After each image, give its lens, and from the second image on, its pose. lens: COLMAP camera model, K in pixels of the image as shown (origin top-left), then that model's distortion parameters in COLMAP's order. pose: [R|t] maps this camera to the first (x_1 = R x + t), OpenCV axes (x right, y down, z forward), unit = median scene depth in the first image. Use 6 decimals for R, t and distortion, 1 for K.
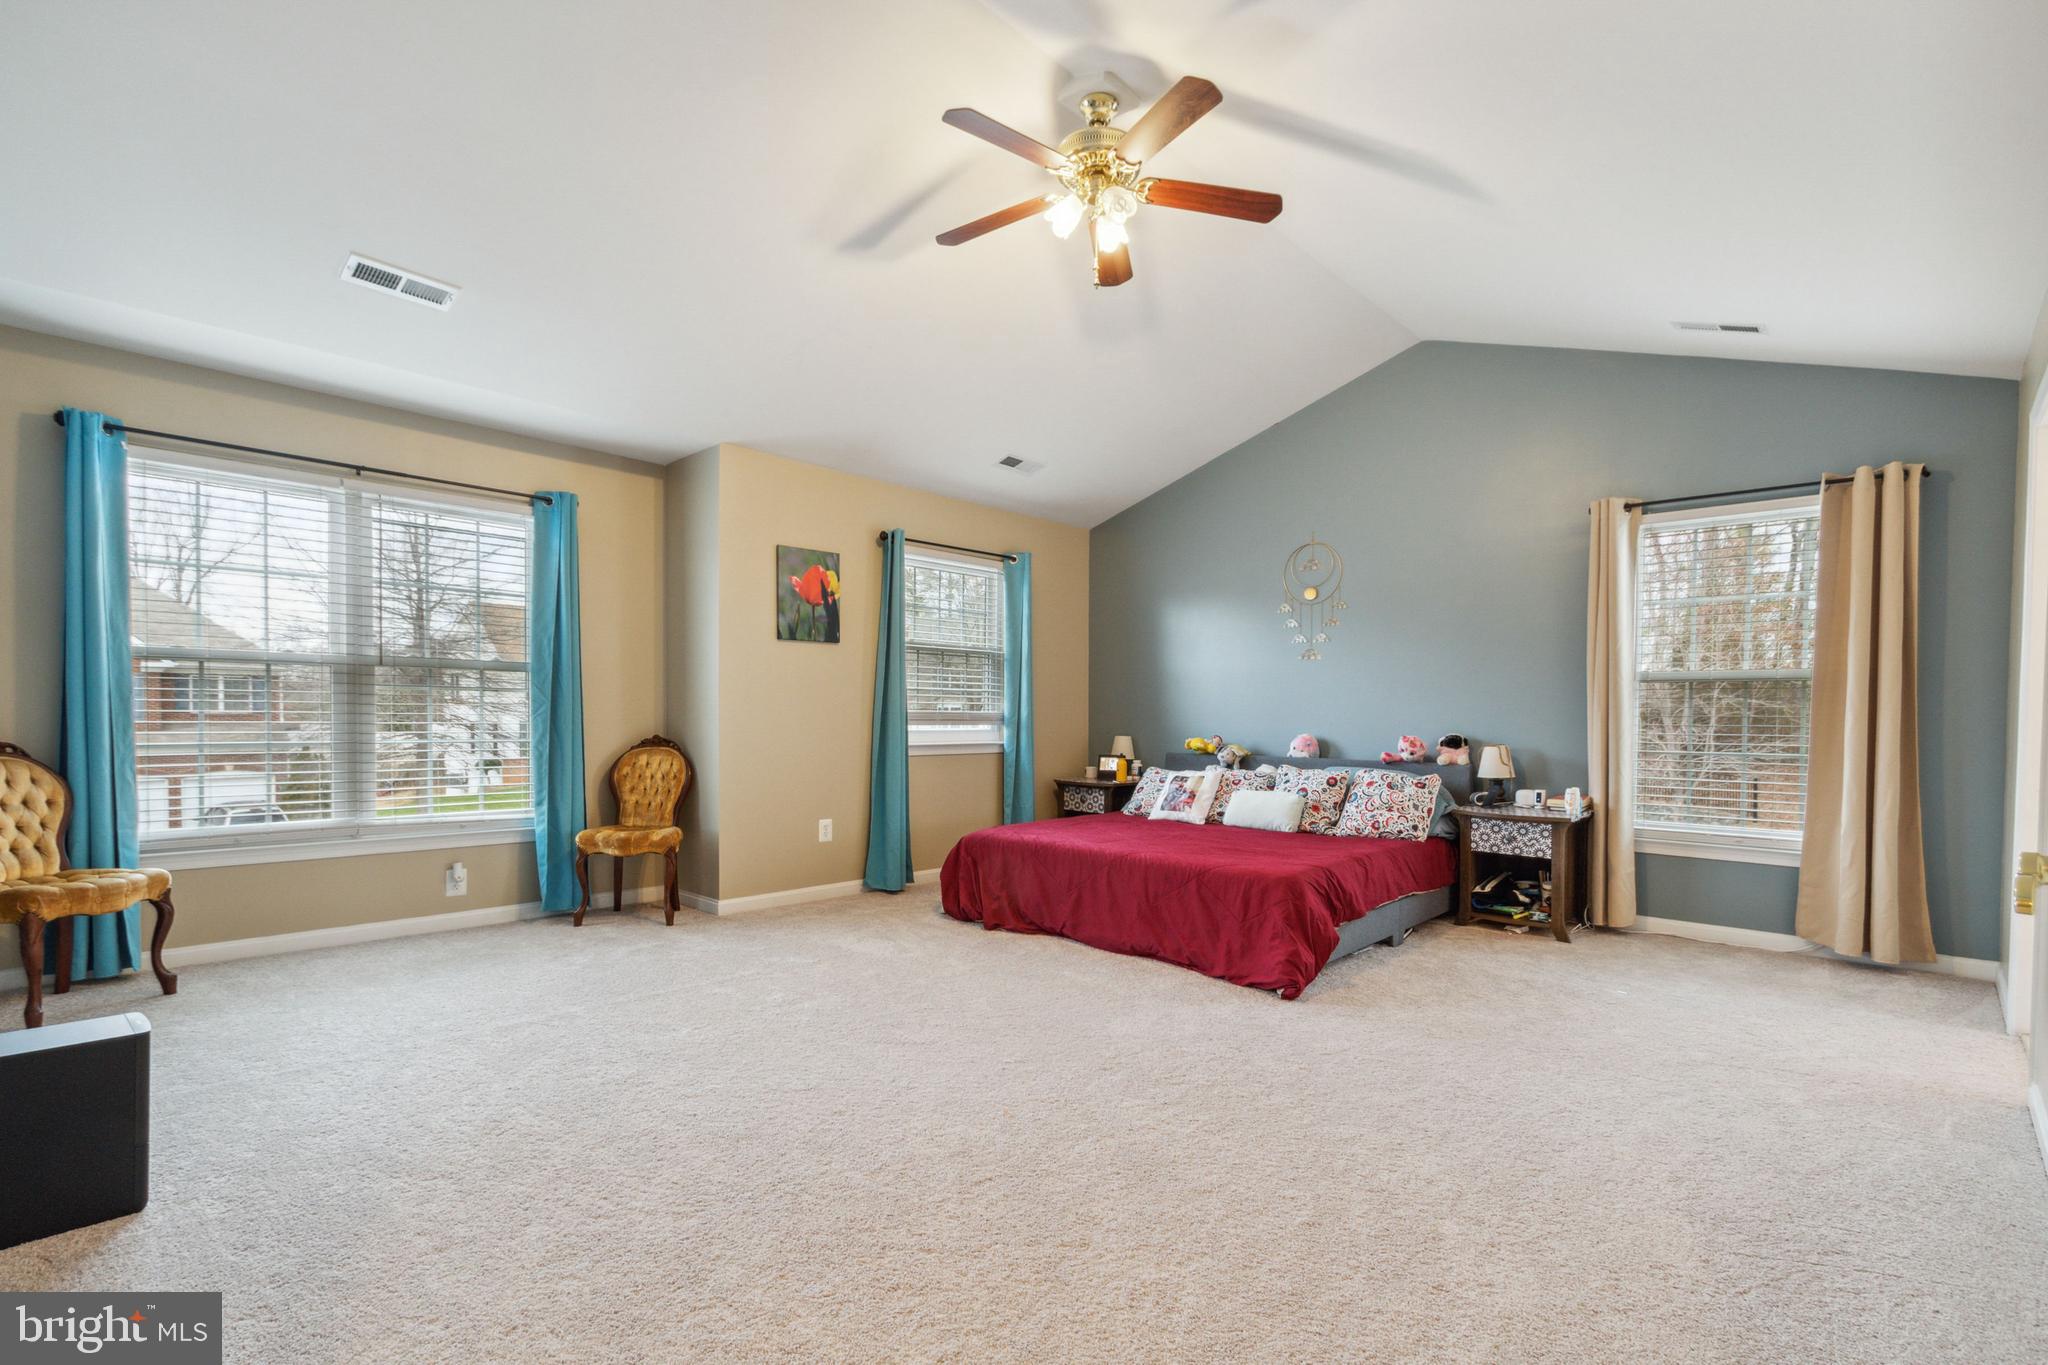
lens RADIAL K [[970.1, 0, 1026.8], [0, 970.1, 724.0], [0, 0, 1]] dist [-0.060866, -0.000018]
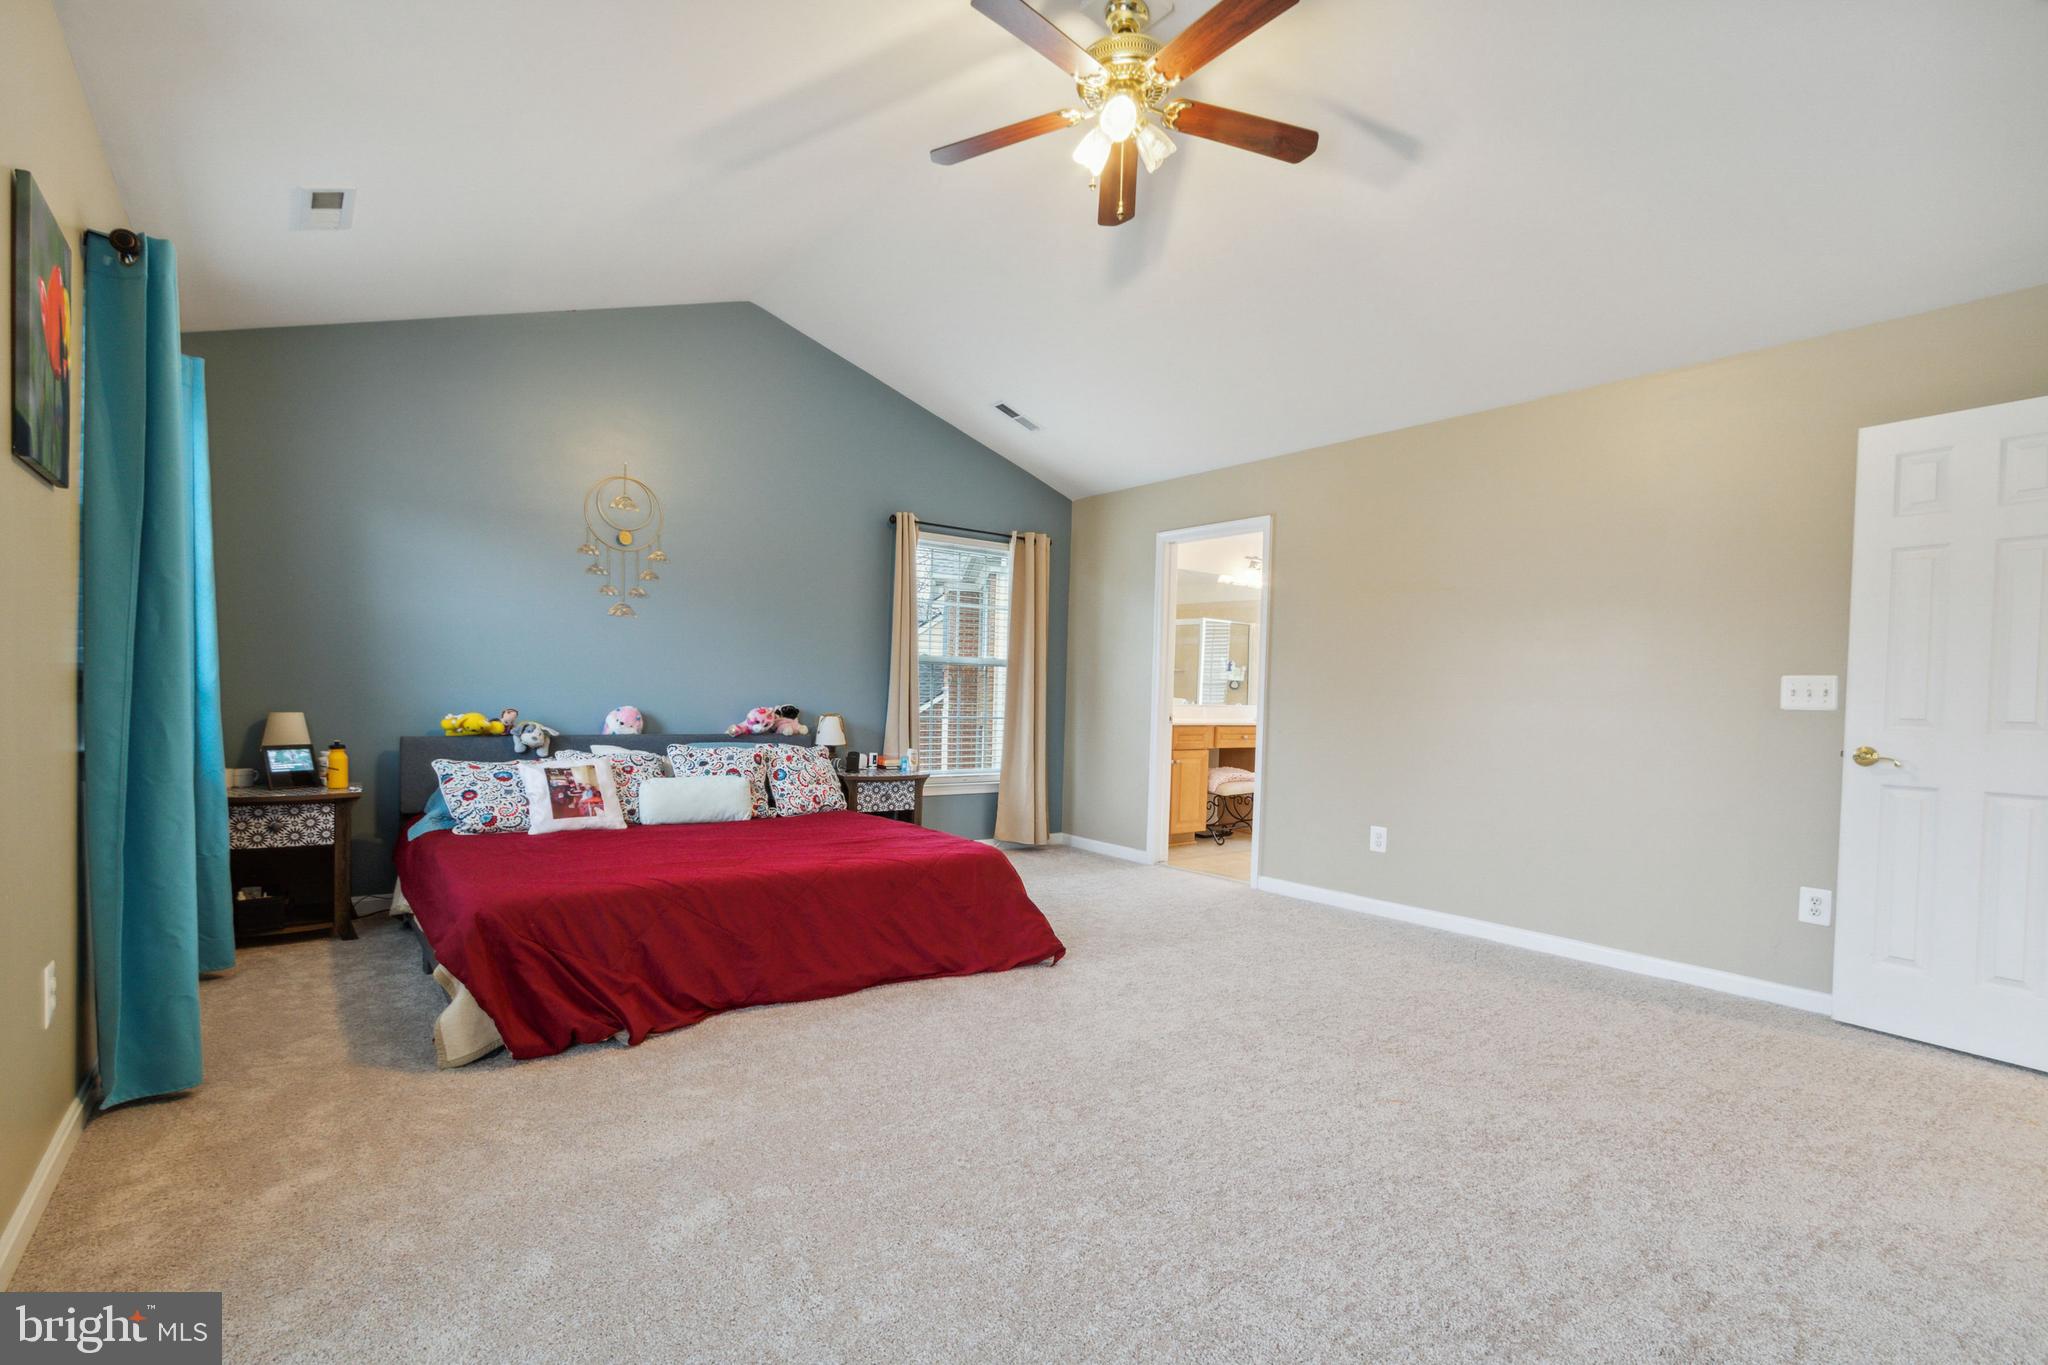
lens RADIAL K [[970.1, 0, 1026.8], [0, 970.1, 724.0], [0, 0, 1]] dist [-0.060866, -0.000018]
pose [[0.068034, -0.033094, 0.997134, -0.578684], [-0.014554, 0.999310, 0.034160, -0.008151], [-0.997577, -0.016836, 0.067505, 0.691048]]
